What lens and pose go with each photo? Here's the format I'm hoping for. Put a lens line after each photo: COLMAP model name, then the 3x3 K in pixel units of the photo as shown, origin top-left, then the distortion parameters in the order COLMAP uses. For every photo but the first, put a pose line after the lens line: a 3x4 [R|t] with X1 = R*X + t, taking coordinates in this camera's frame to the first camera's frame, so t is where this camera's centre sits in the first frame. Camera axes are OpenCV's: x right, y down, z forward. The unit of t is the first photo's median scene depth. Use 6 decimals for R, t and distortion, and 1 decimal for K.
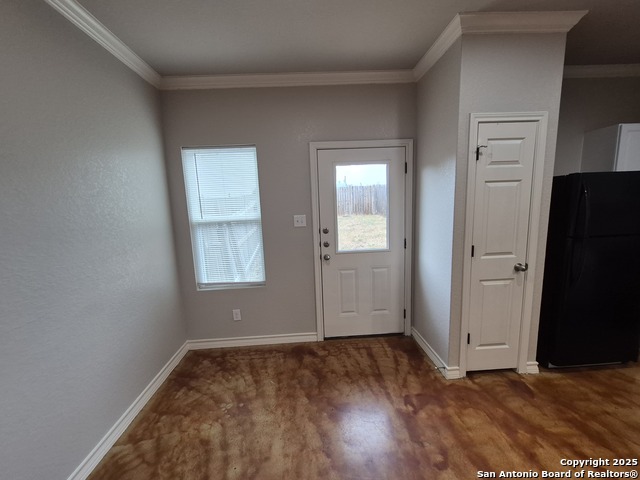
lens RADIAL K [[253.4, 0, 316.9], [0, 253.4, 242.3], [0, 0, 1]] dist [-0.002728, 0.001127]
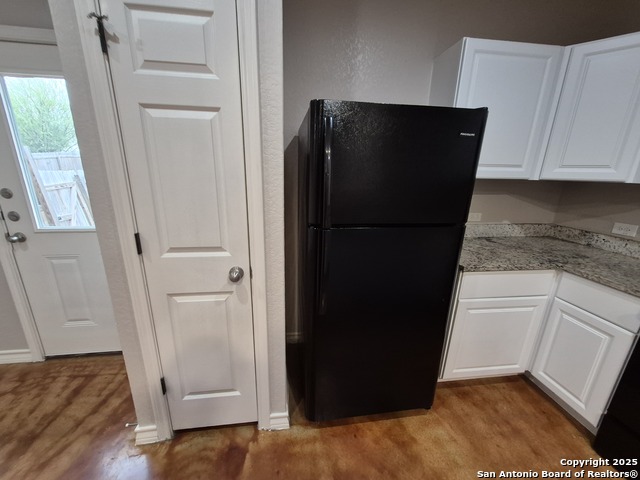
lens RADIAL K [[253.4, 0, 316.4], [0, 253.4, 243.1], [0, 0, 1]] dist [-0.002728, 0.001127]
pose [[0.994501, 0.030255, 0.100257, 0.789039], [-0.042984, 0.990926, 0.127349, -0.043145], [-0.095494, -0.130958, 0.986778, 0.368966]]
